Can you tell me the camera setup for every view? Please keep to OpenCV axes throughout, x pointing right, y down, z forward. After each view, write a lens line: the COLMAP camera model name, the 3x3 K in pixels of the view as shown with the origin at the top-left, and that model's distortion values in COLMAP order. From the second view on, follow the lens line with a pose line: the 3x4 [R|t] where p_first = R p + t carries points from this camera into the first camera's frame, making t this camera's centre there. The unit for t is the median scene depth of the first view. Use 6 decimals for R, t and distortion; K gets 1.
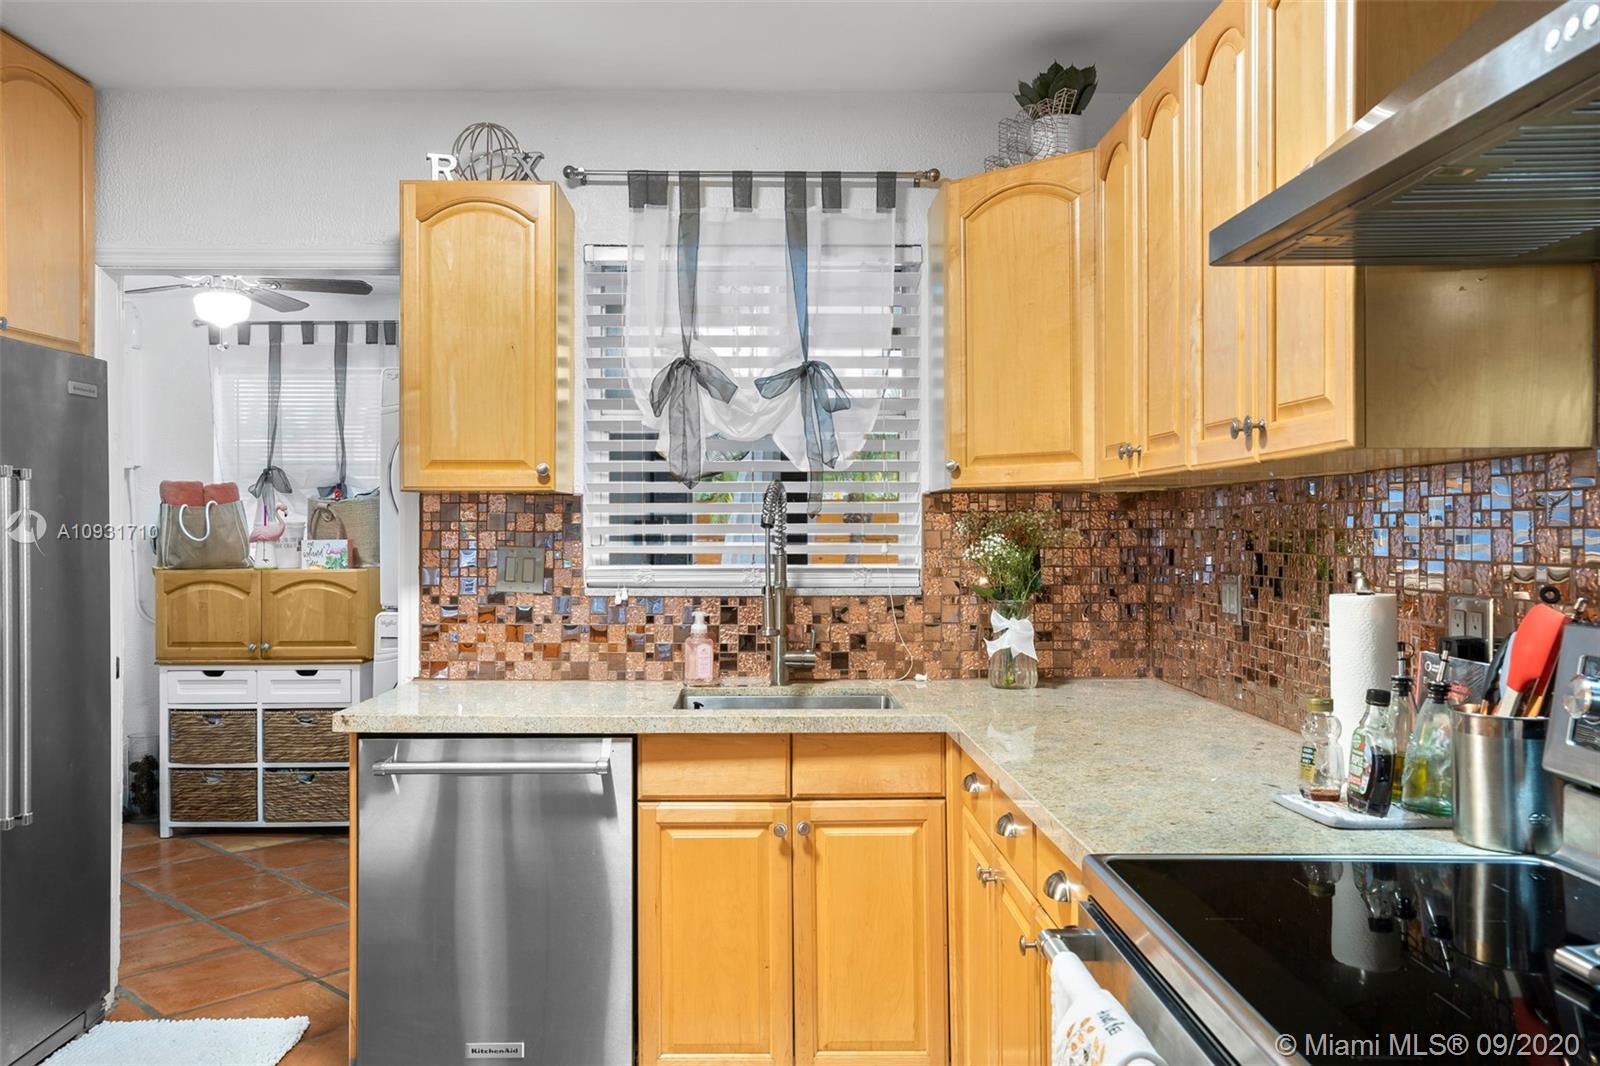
lens RADIAL K [[1251.4, 0, 800.2], [0, 1251.4, 525.7], [0, 0, 1]] dist [0.019096, 0.009414]
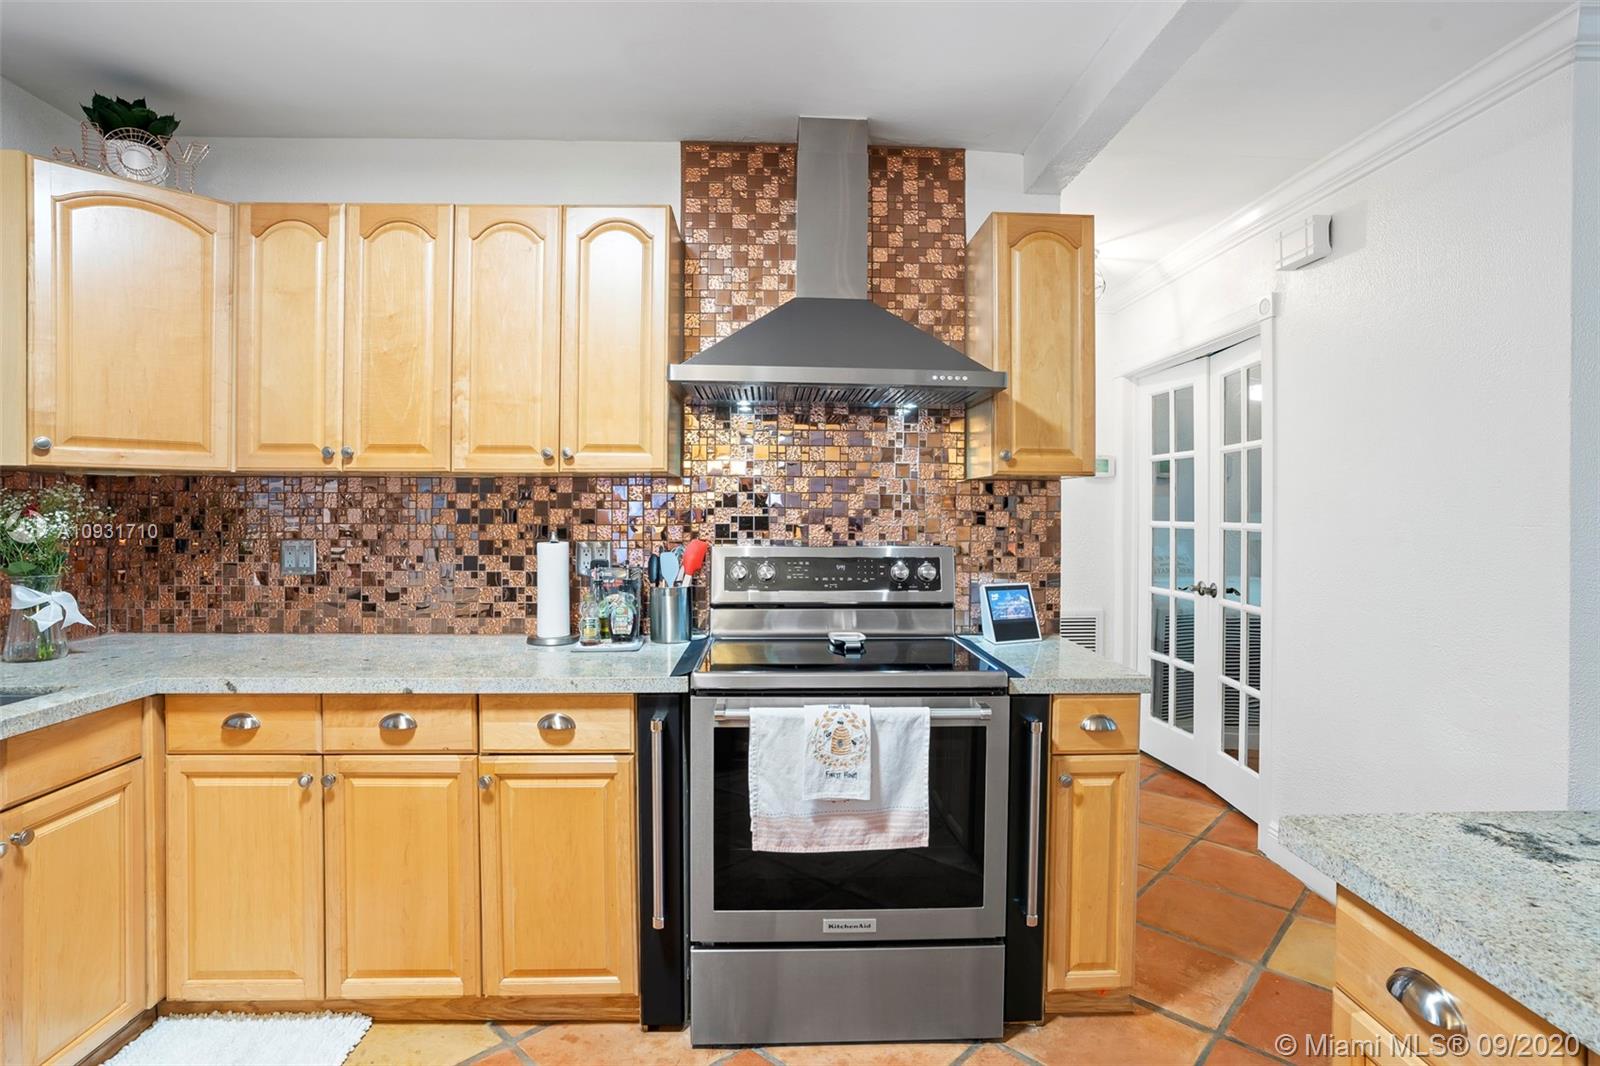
lens RADIAL K [[780.5, 0, 797.4], [0, 780.5, 520.3], [0, 0, 1]] dist [-0.020463, -0.000247]
pose [[-0.024278, -0.009227, 0.999663, -0.462268], [-0.008748, 0.999921, 0.009017, 0.002989], [-0.999667, -0.008526, -0.024357, 0.382821]]
